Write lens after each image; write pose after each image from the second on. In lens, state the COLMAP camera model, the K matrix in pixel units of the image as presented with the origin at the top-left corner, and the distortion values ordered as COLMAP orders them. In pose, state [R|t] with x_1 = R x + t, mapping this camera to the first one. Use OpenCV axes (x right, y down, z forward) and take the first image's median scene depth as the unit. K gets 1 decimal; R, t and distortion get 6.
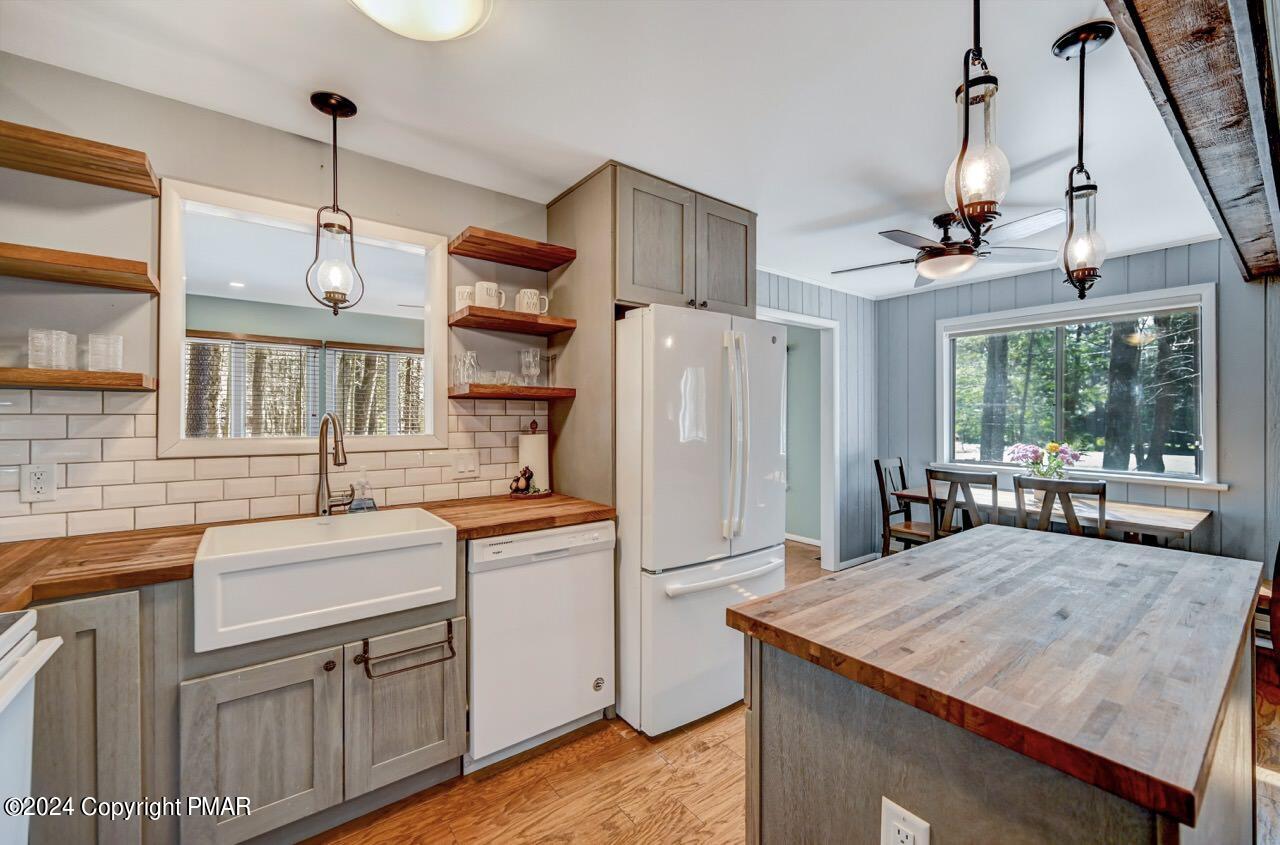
lens RADIAL K [[510.7, 0, 644.7], [0, 510.7, 417.4], [0, 0, 1]] dist [-0.001040, -0.000023]
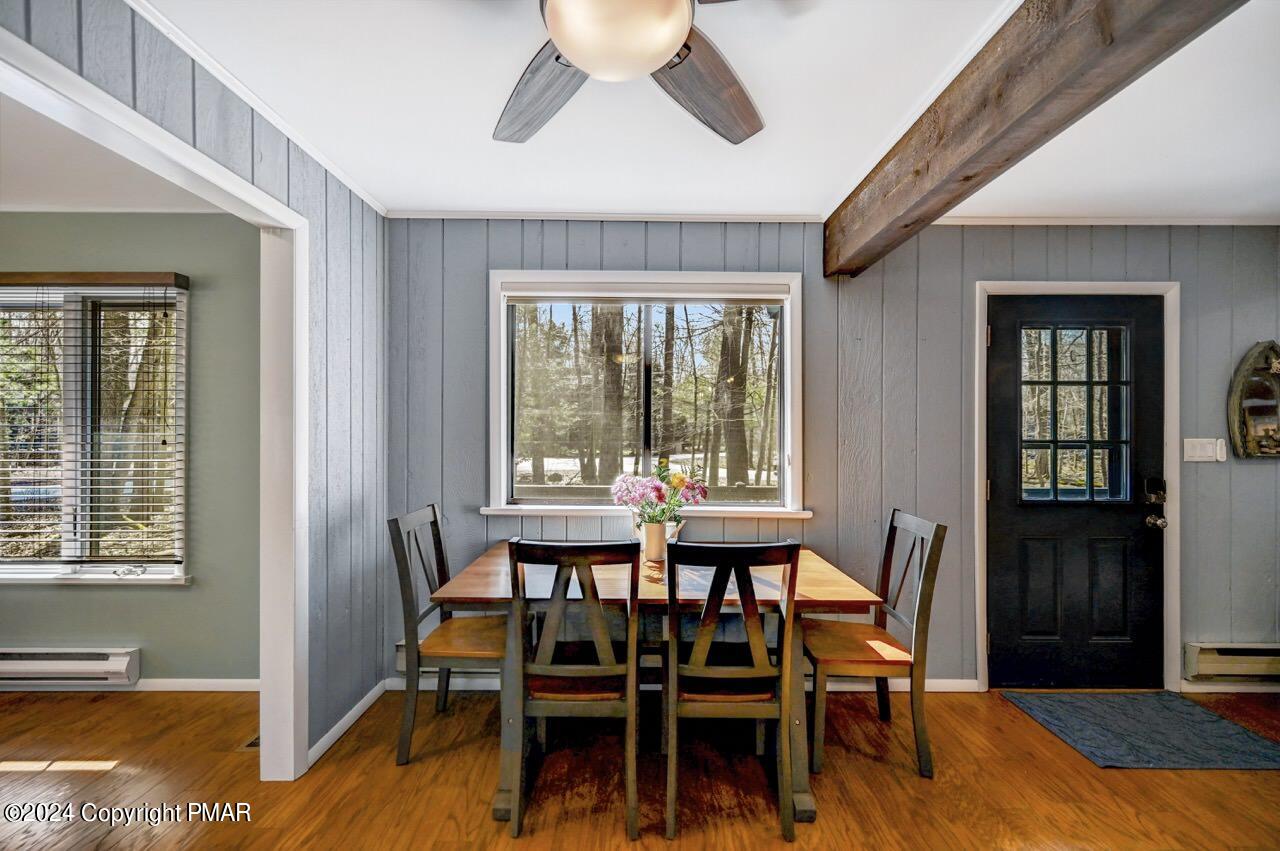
lens RADIAL K [[514.3, 0, 643.0], [0, 514.3, 433.8], [0, 0, 1]] dist [0.000103, -0.000007]
pose [[0.602881, 0.001793, 0.797829, 0.301019], [-0.002126, 0.999998, -0.000641, 0.003294], [-0.797828, -0.001310, 0.602883, 0.748181]]
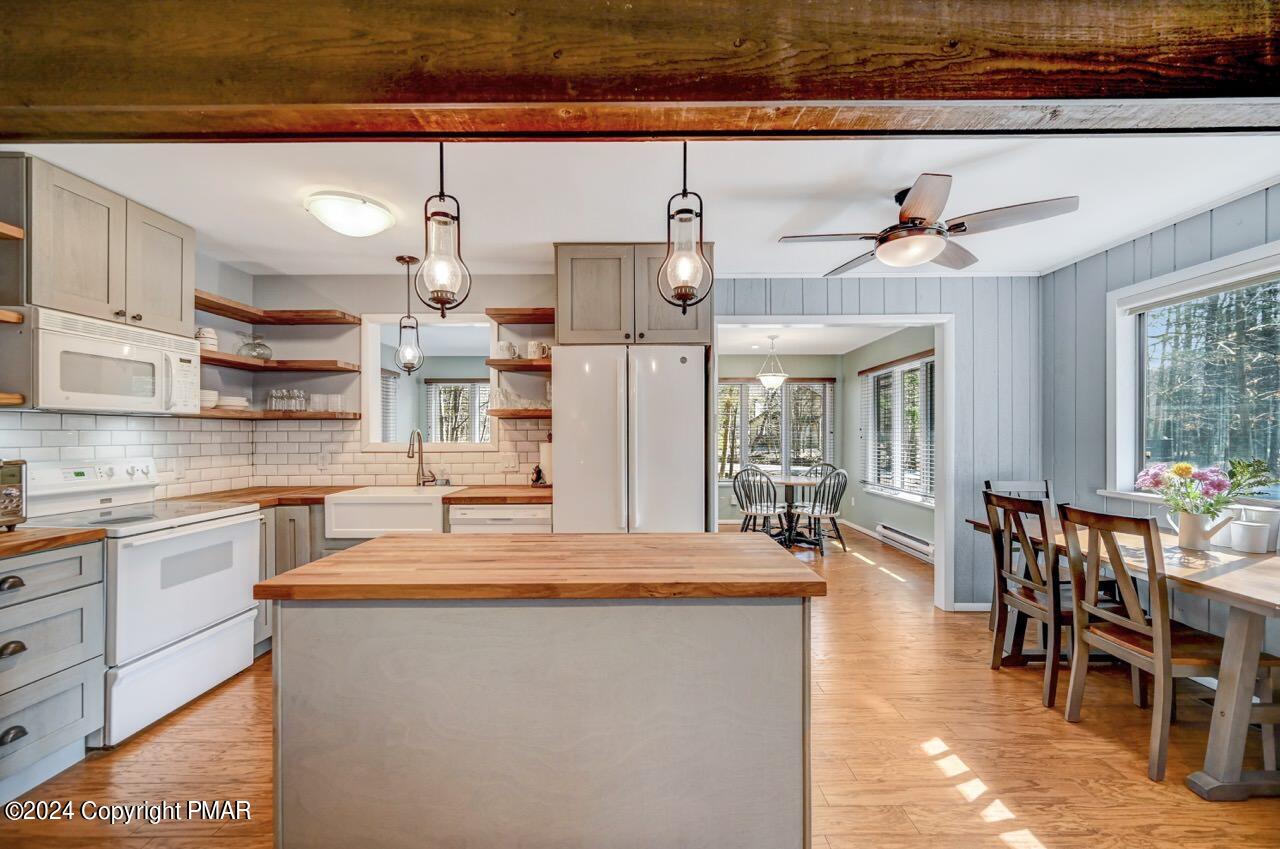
lens RADIAL K [[505.5, 0, 639.7], [0, 505.5, 434.4], [0, 0, 1]] dist [0.000419, 0.000123]
pose [[0.792197, -0.004346, -0.610250, 0.734280], [0.005624, 0.999984, 0.000179, 0.009647], [0.610240, -0.003574, 0.792209, 0.045202]]
